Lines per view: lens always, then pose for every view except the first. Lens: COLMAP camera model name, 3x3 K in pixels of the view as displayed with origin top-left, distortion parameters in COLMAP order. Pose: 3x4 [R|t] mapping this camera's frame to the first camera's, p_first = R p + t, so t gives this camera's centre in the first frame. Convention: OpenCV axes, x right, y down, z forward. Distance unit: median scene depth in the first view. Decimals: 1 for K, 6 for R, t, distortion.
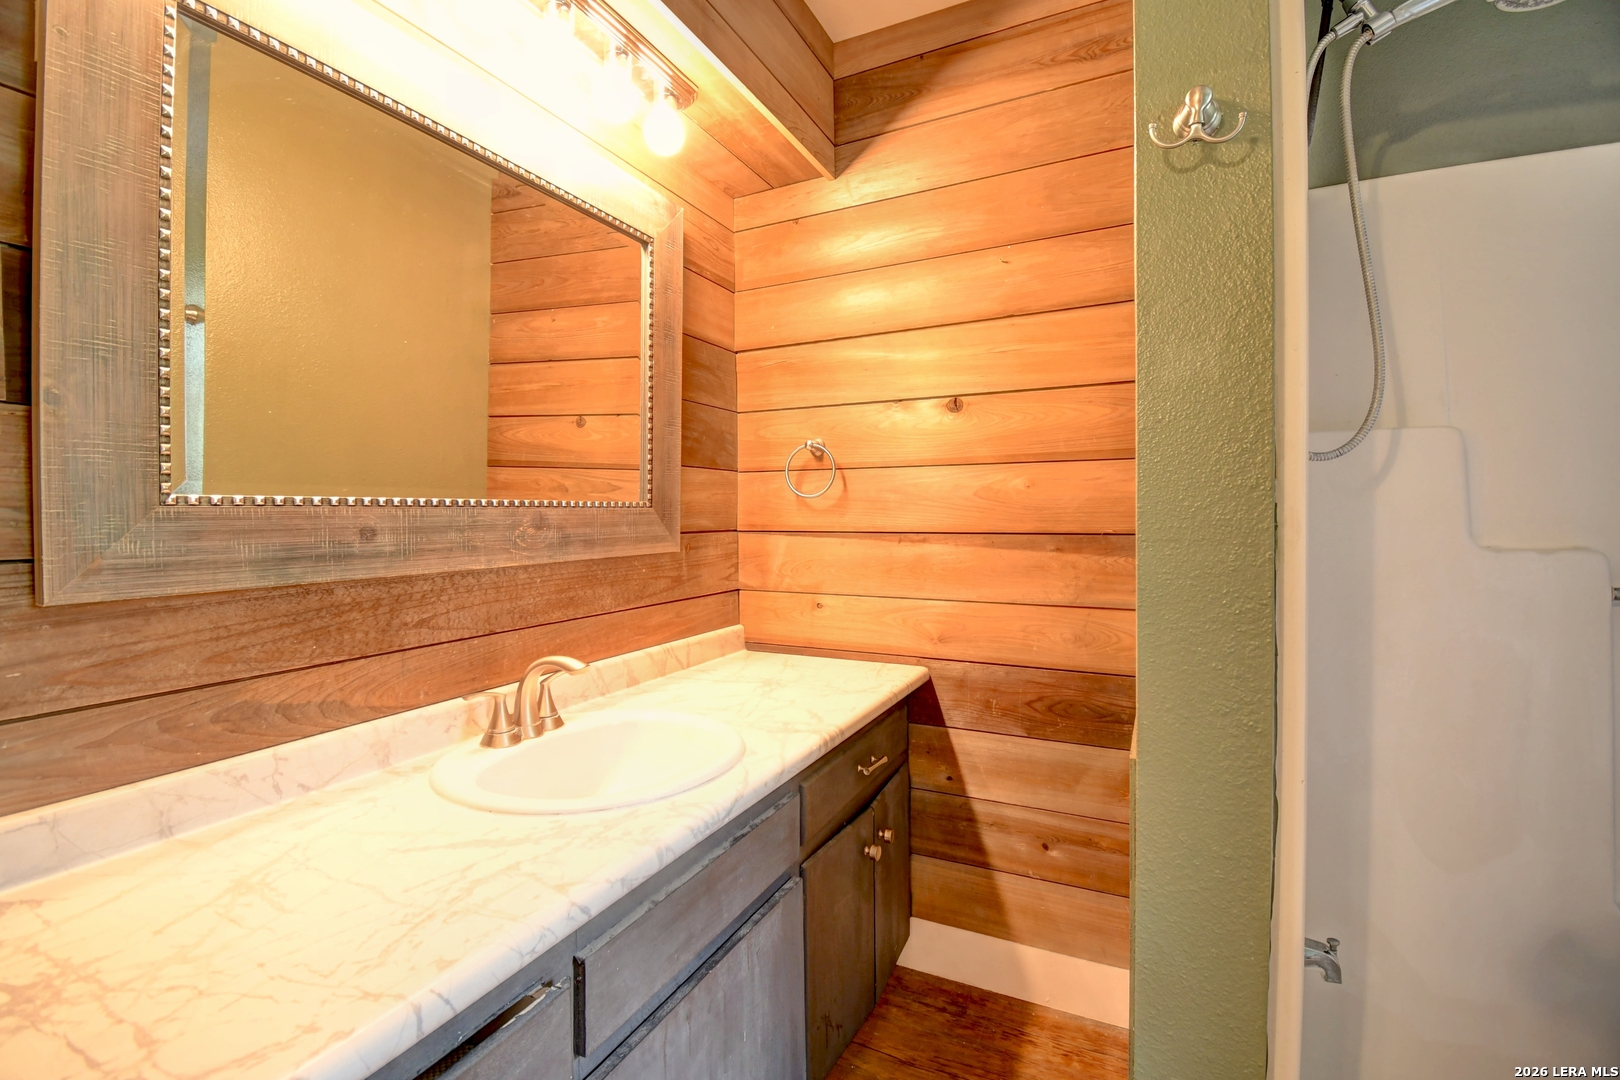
lens RADIAL K [[714.6, 0, 846.4], [0, 714.6, 529.2], [0, 0, 1]] dist [0.000747, -0.015005]
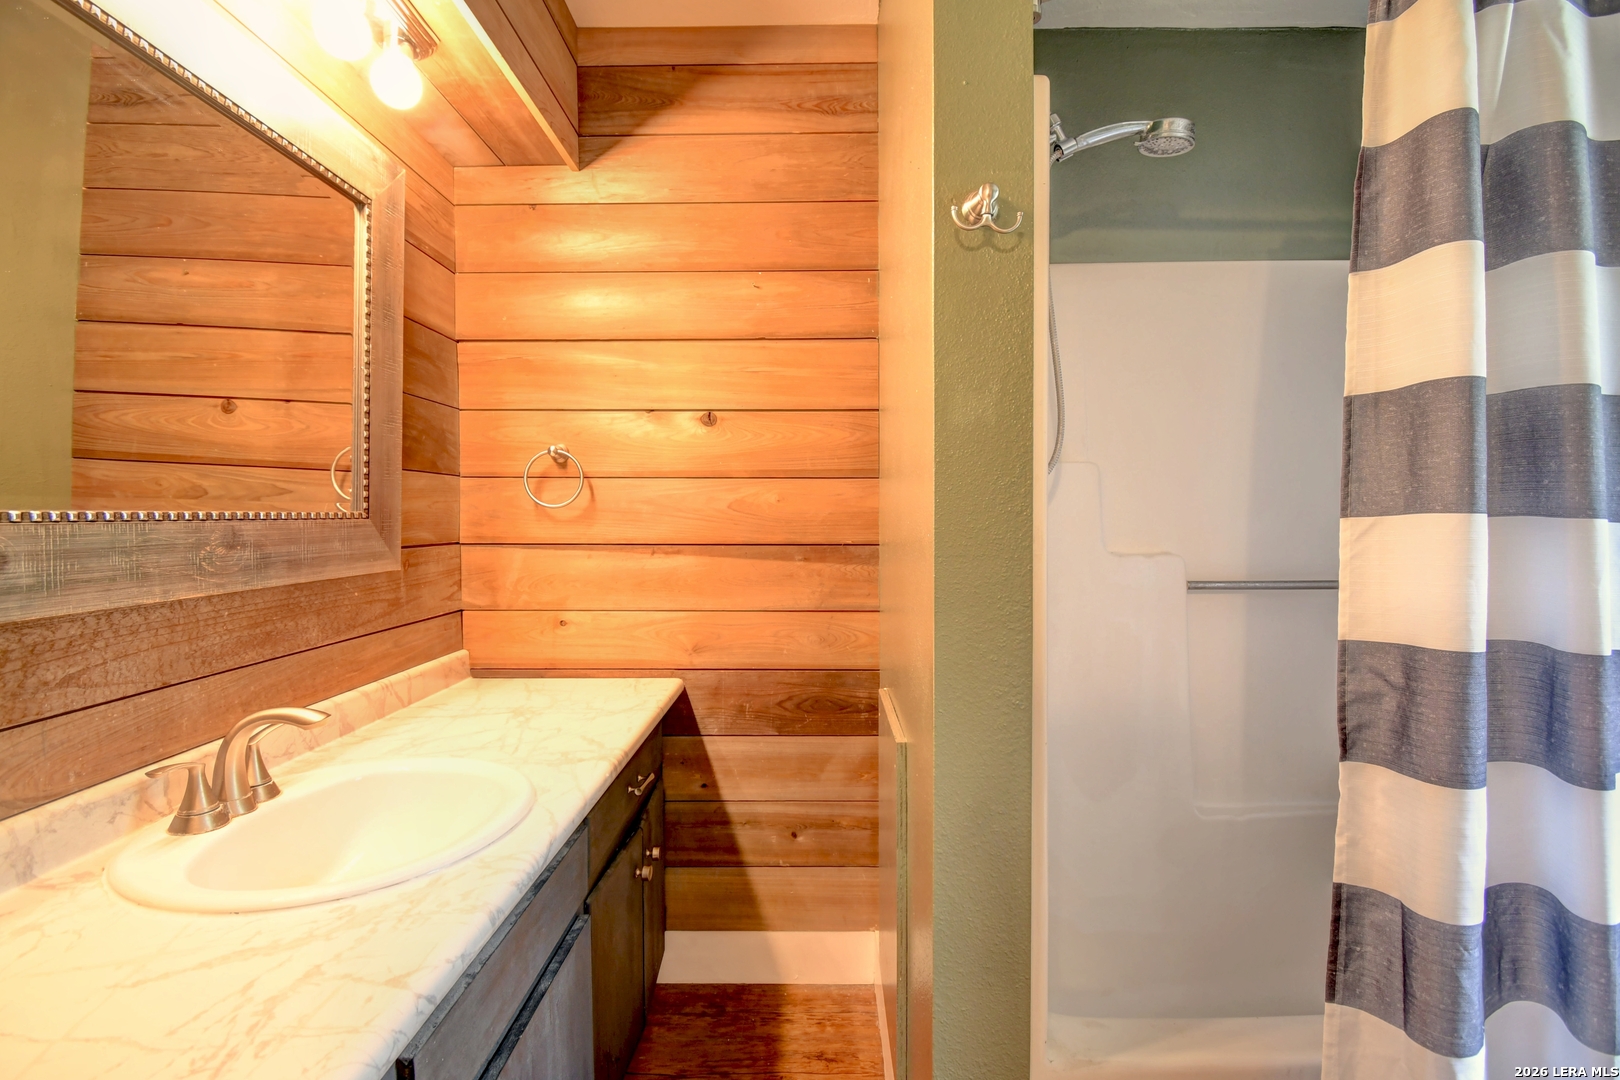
lens RADIAL K [[714.6, 0, 818.7], [0, 714.6, 529.6], [0, 0, 1]] dist [0.000747, -0.015005]
pose [[0.901176, -0.001562, 0.433451, -0.151252], [0.001840, 0.999998, -0.000222, -0.015606], [-0.433450, 0.000998, 0.901177, 0.012415]]
